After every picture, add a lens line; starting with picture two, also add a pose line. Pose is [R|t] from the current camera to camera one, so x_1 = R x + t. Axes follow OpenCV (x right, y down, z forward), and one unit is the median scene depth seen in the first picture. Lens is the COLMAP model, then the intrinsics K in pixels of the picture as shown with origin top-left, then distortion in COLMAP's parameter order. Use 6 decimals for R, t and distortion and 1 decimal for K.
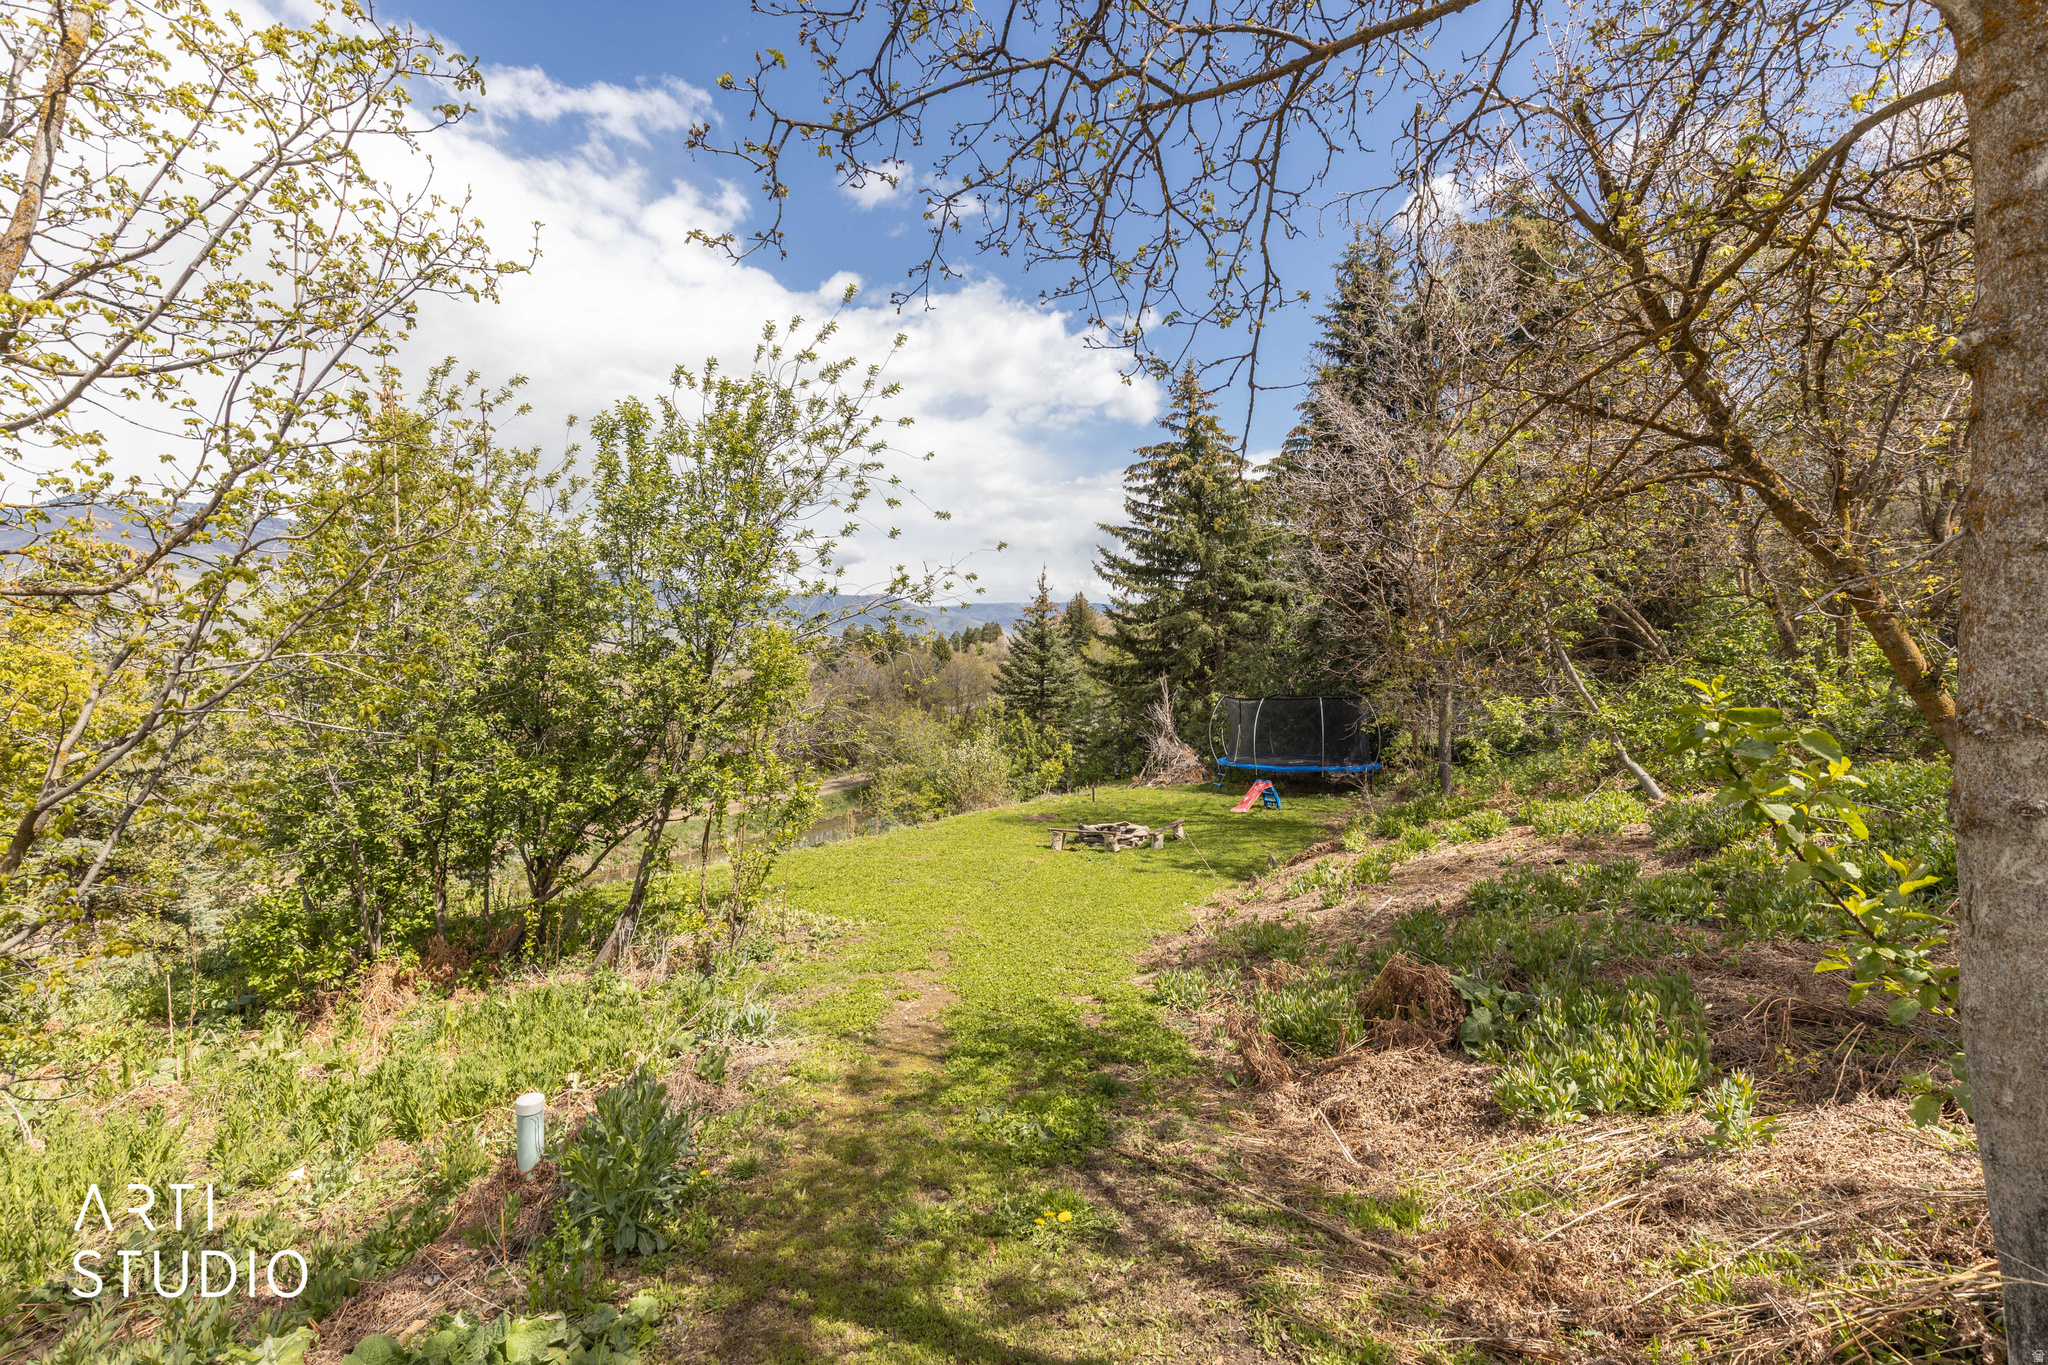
lens RADIAL K [[932.0, 0, 1022.4], [0, 932.0, 674.0], [0, 0, 1]] dist [0.015996, -0.001176]
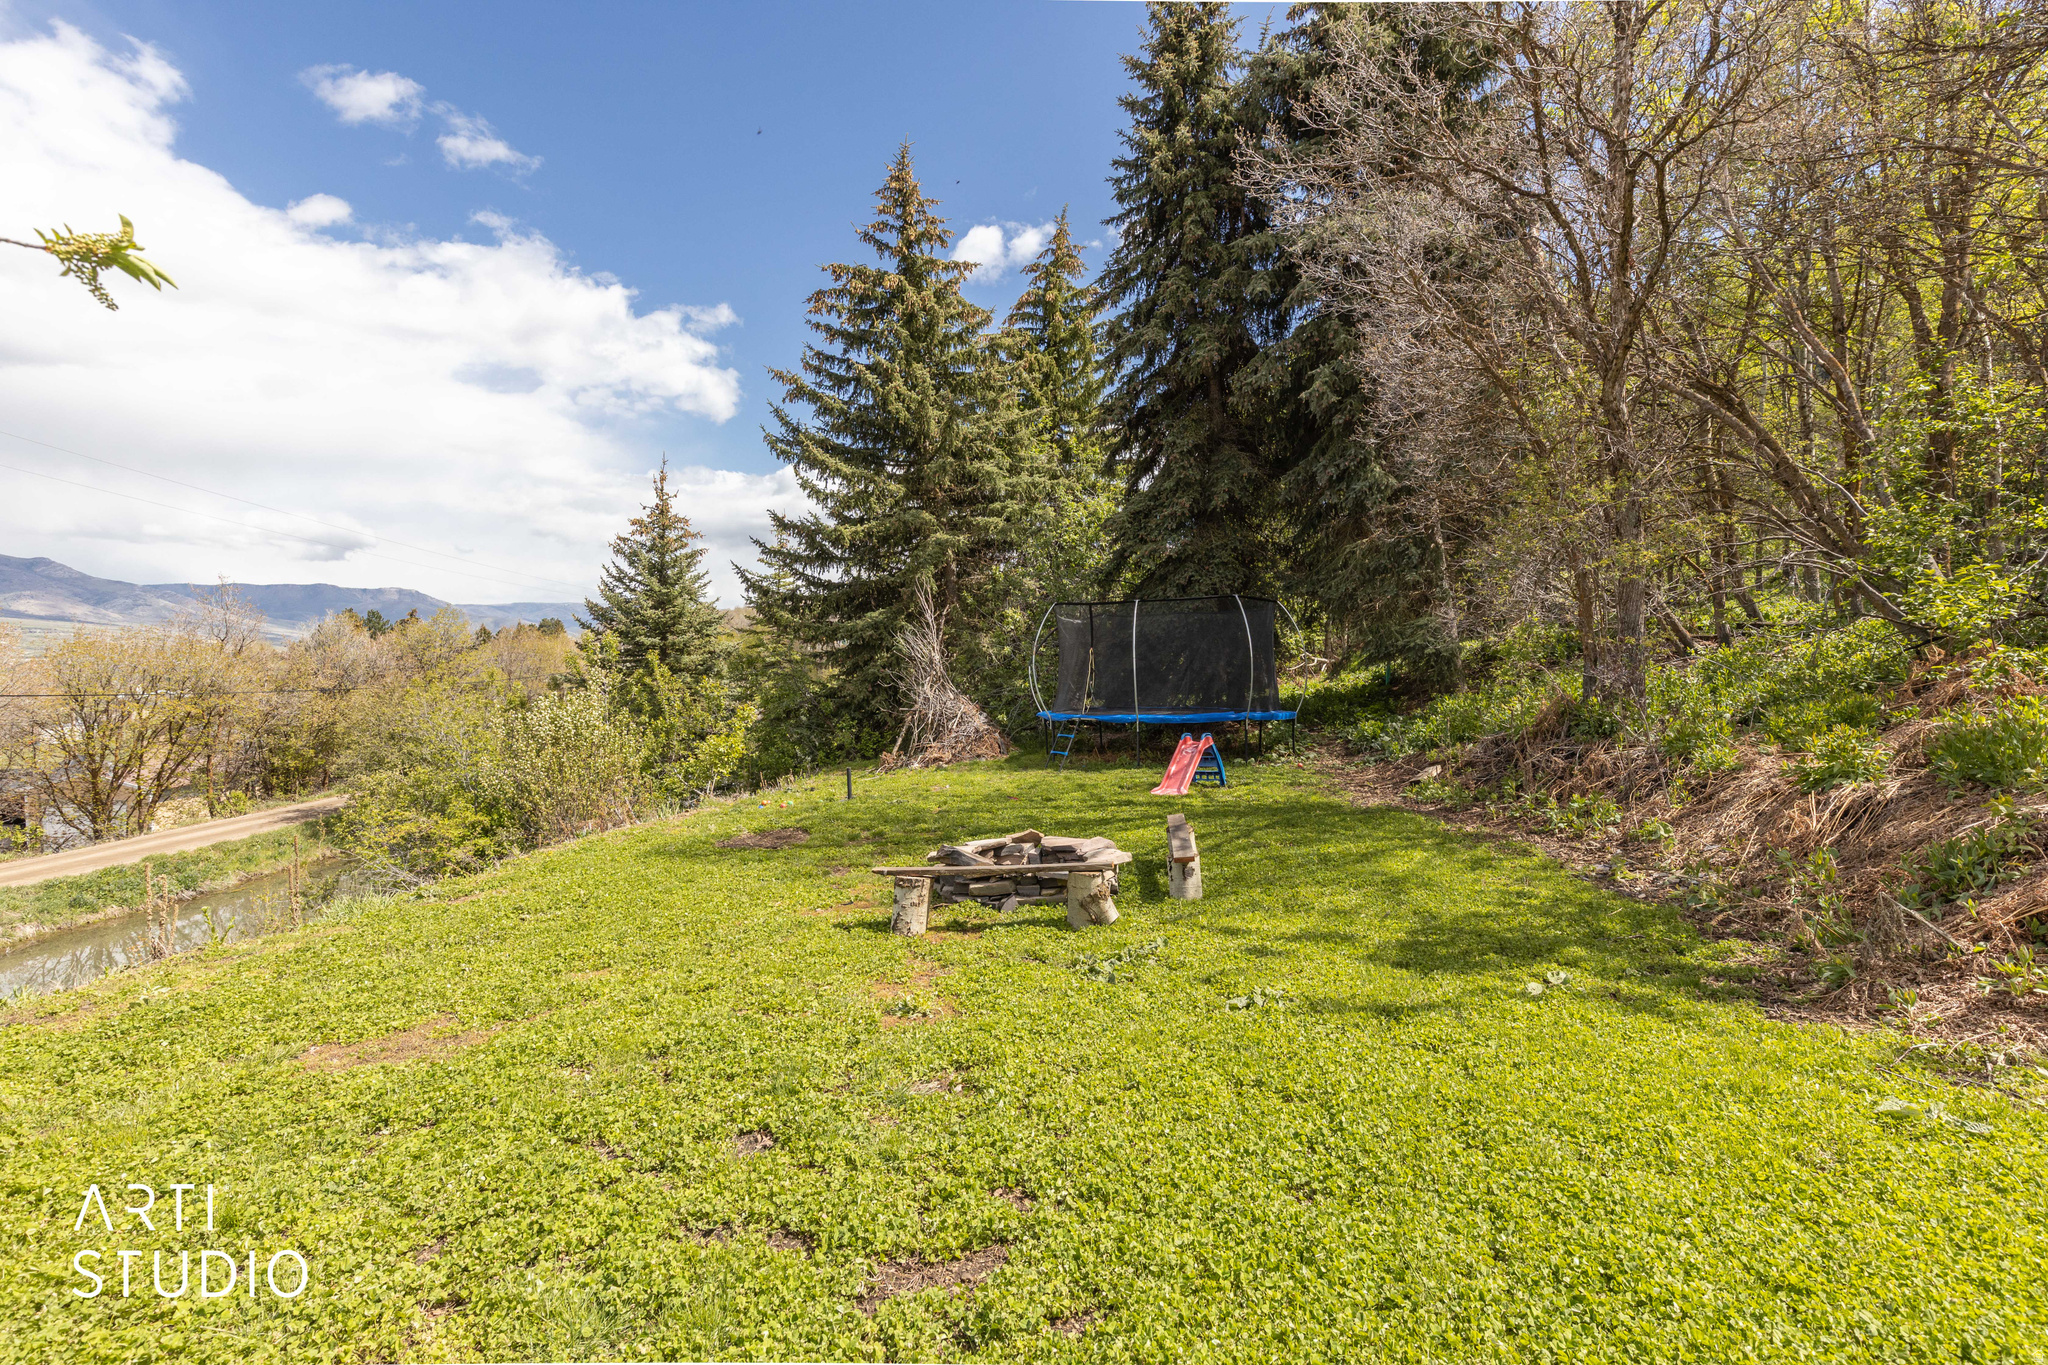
lens RADIAL K [[932.0, 0, 1024.3], [0, 932.0, 672.6], [0, 0, 1]] dist [0.015996, -0.001176]
pose [[0.905672, -0.007858, 0.423906, -0.033195], [0.011657, 0.999912, -0.006370, 0.050708], [-0.423819, 0.010710, 0.905684, 0.347912]]
